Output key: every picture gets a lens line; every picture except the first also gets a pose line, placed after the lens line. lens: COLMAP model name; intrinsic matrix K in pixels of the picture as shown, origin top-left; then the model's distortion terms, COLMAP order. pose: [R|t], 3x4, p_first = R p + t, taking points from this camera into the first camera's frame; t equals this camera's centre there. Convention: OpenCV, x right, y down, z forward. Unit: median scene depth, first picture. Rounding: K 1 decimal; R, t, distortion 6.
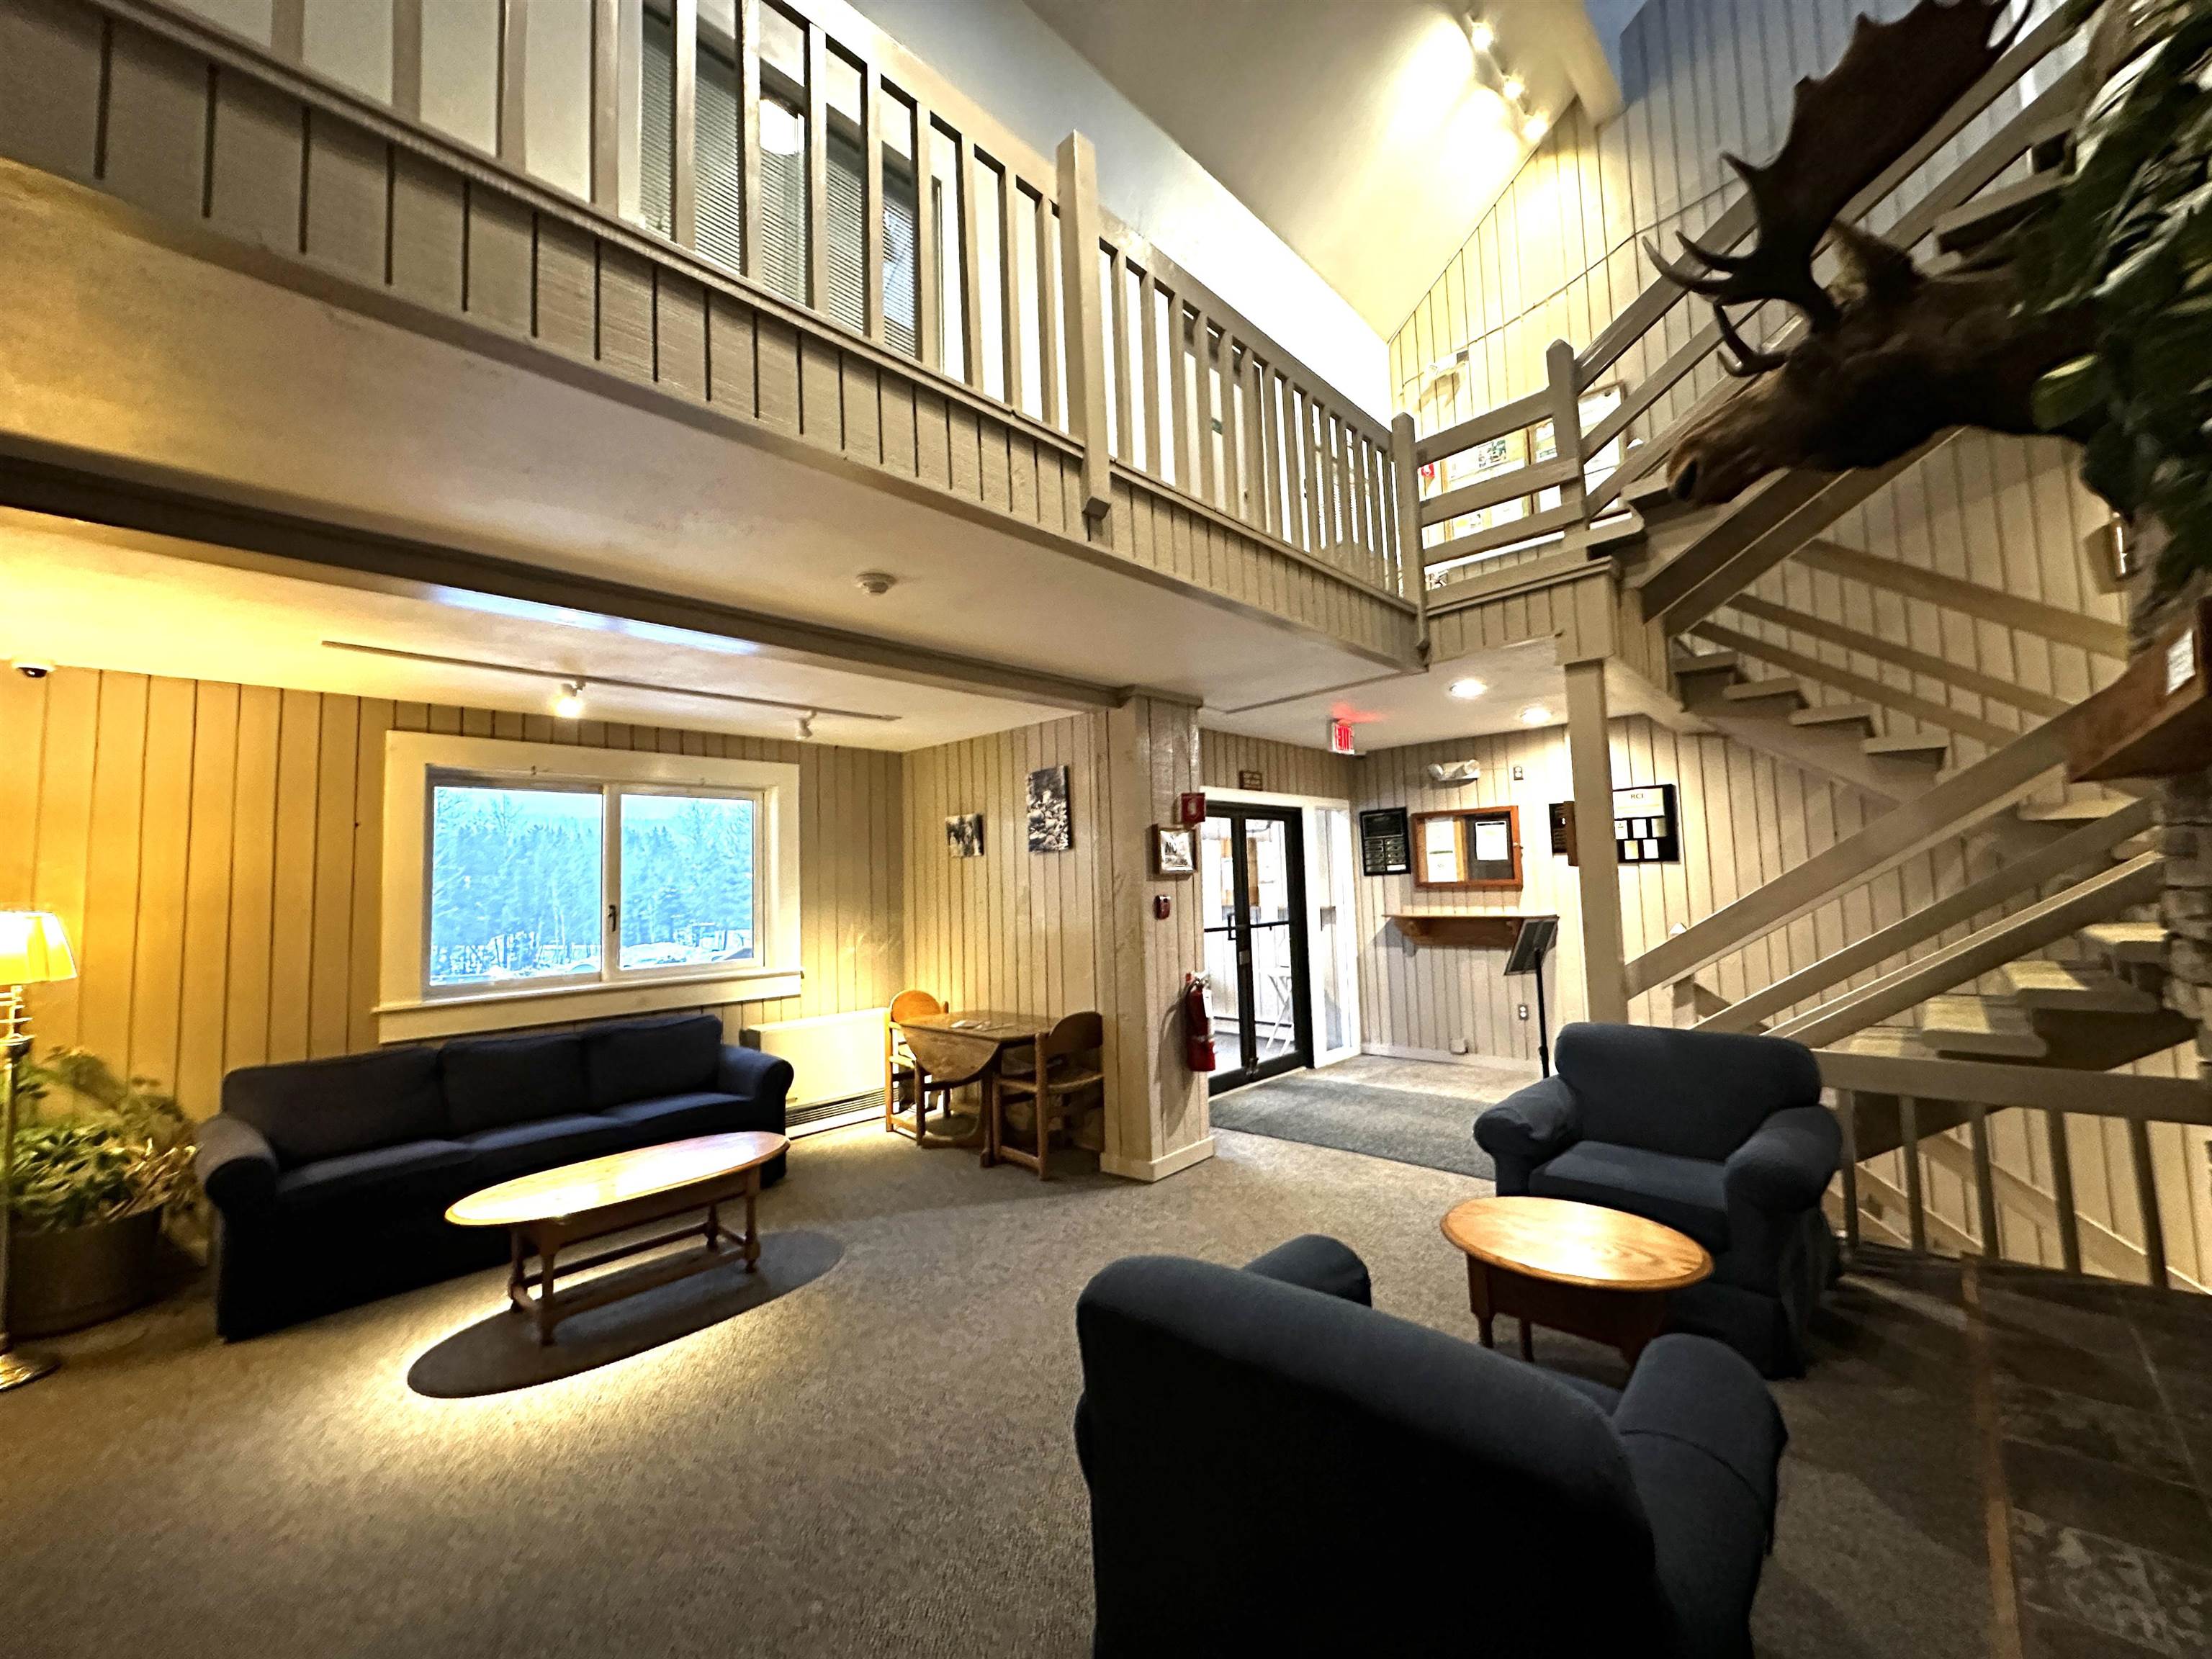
lens RADIAL K [[876.1, 0, 1108.8], [0, 876.1, 823.4], [0, 0, 1]] dist [0.000319, 0.000145]
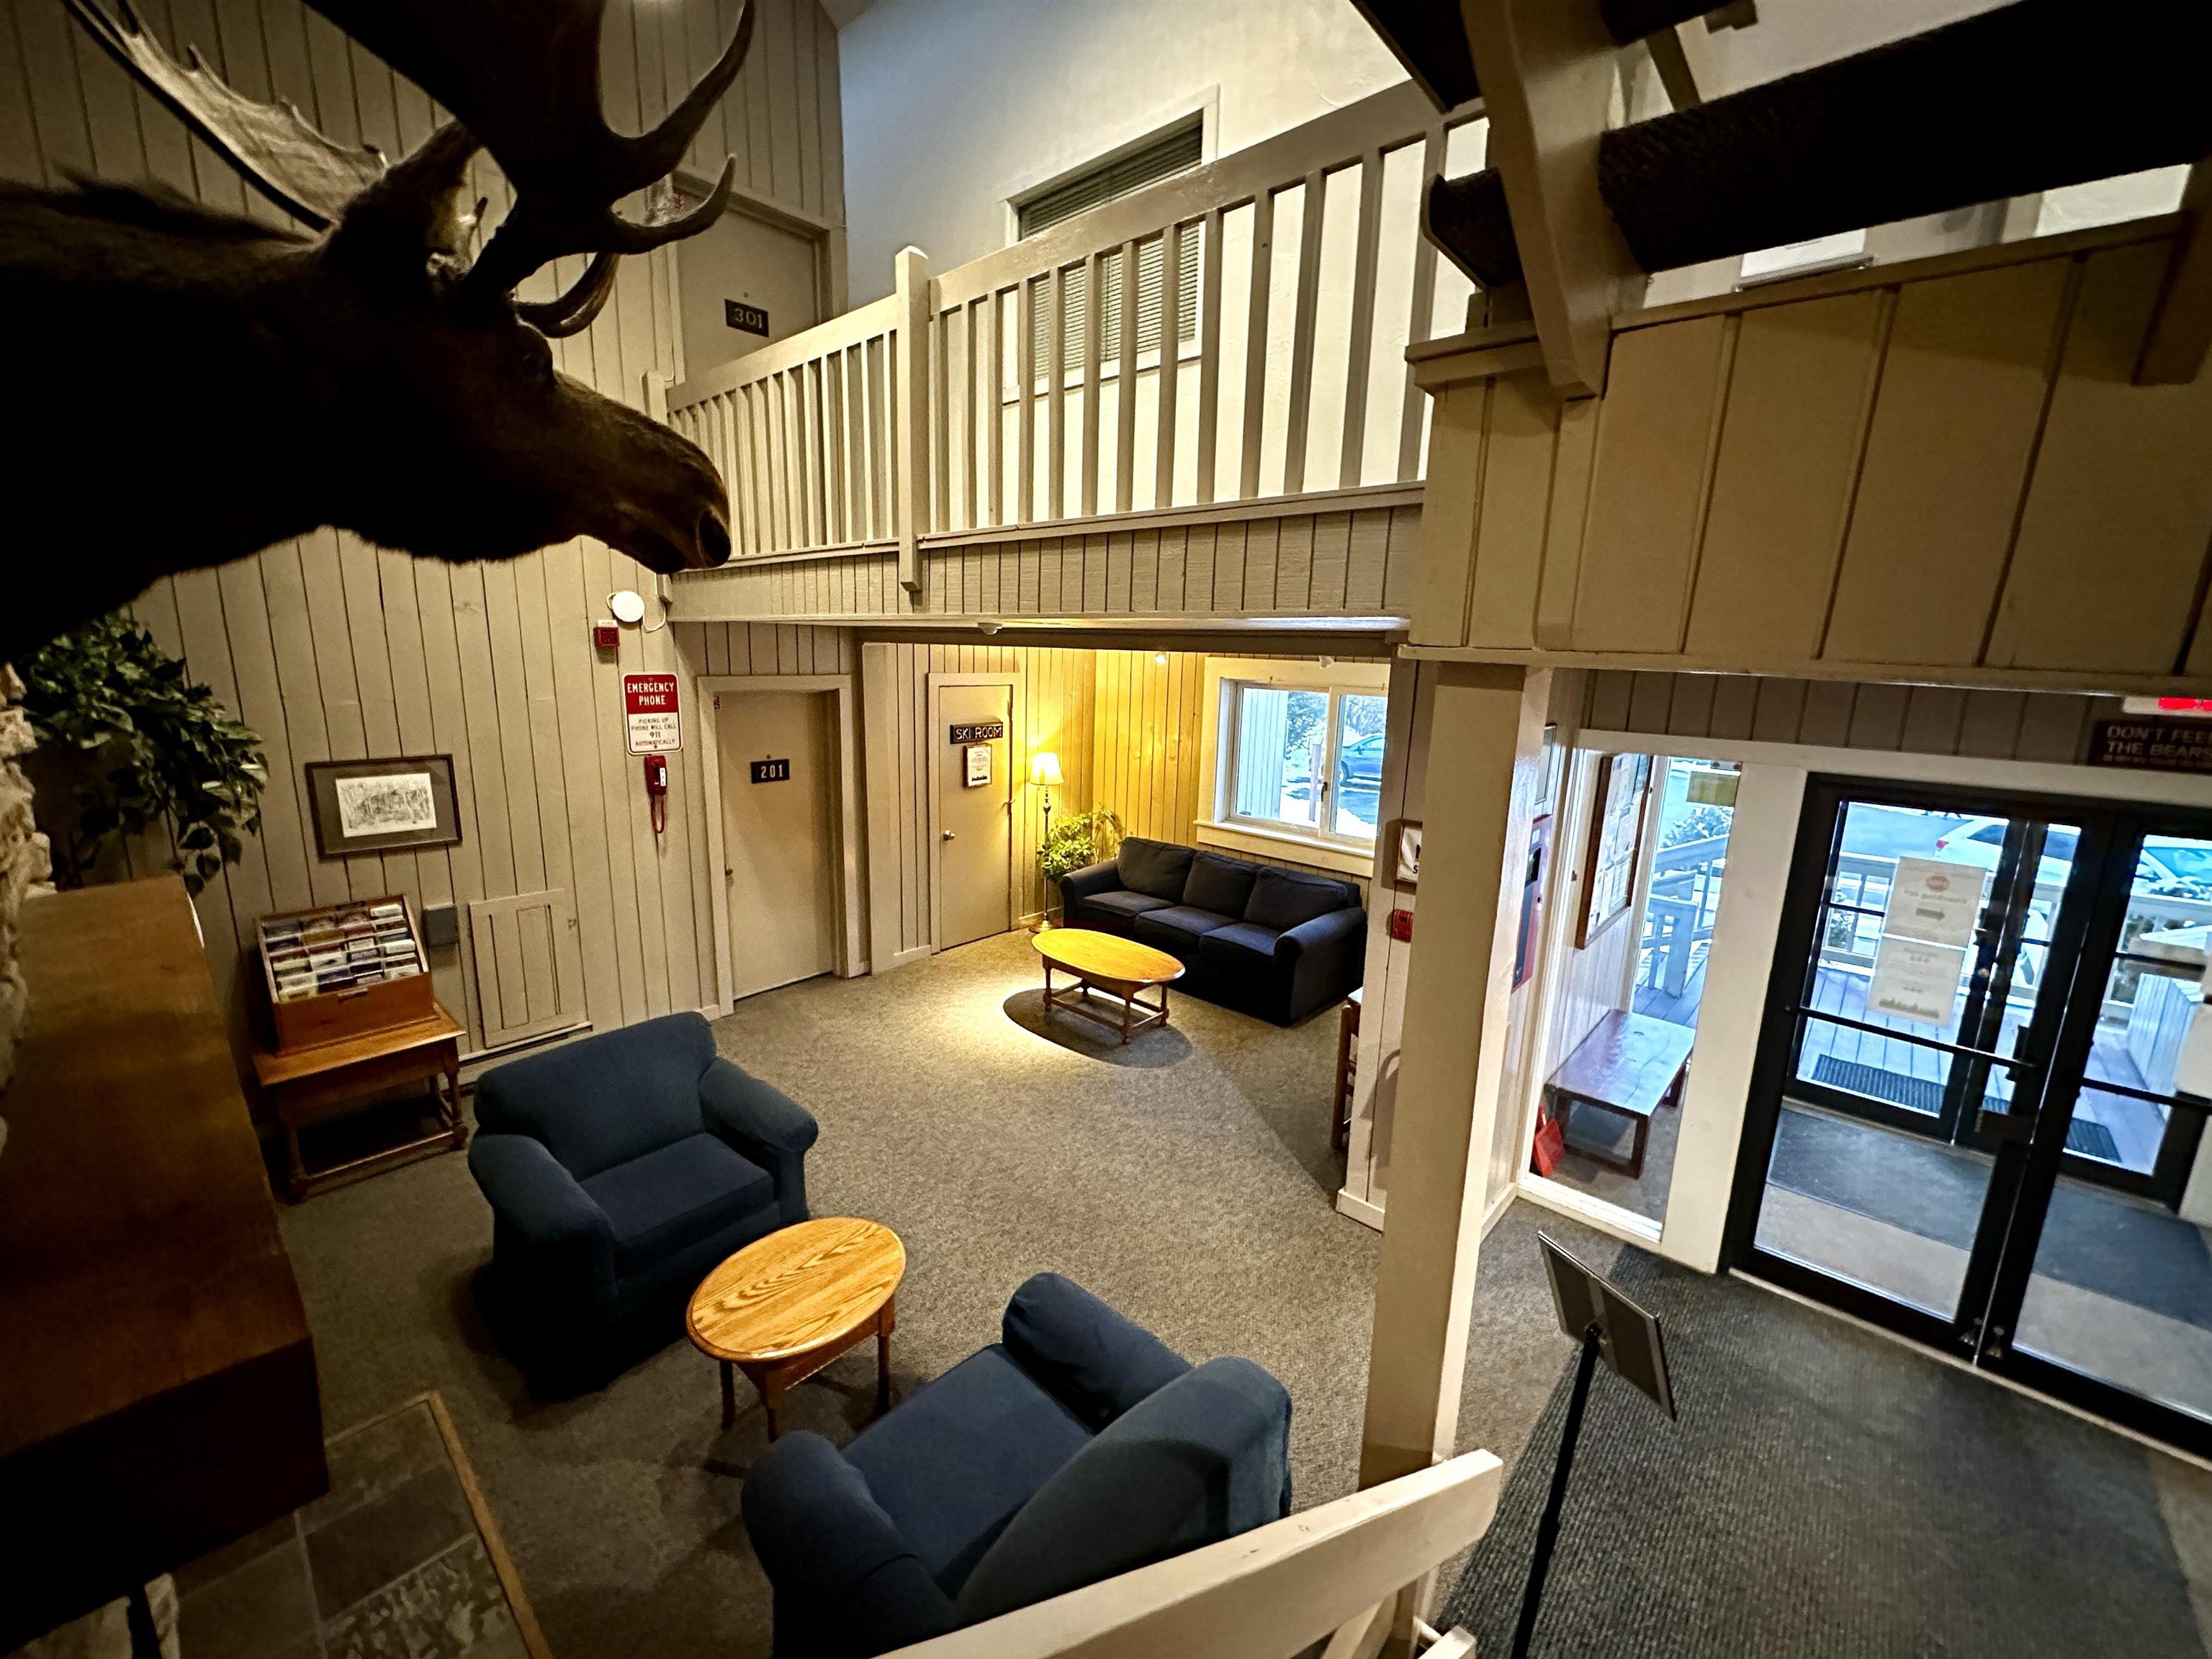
lens RADIAL K [[876.1, 0, 1108.8], [0, 876.1, 823.4], [0, 0, 1]] dist [0.000319, 0.000145]
pose [[0.019716, 0.228931, -0.973243, 1.111292], [0.046290, 0.972179, 0.229619, -0.252077], [0.998733, -0.049579, 0.008570, 1.048104]]
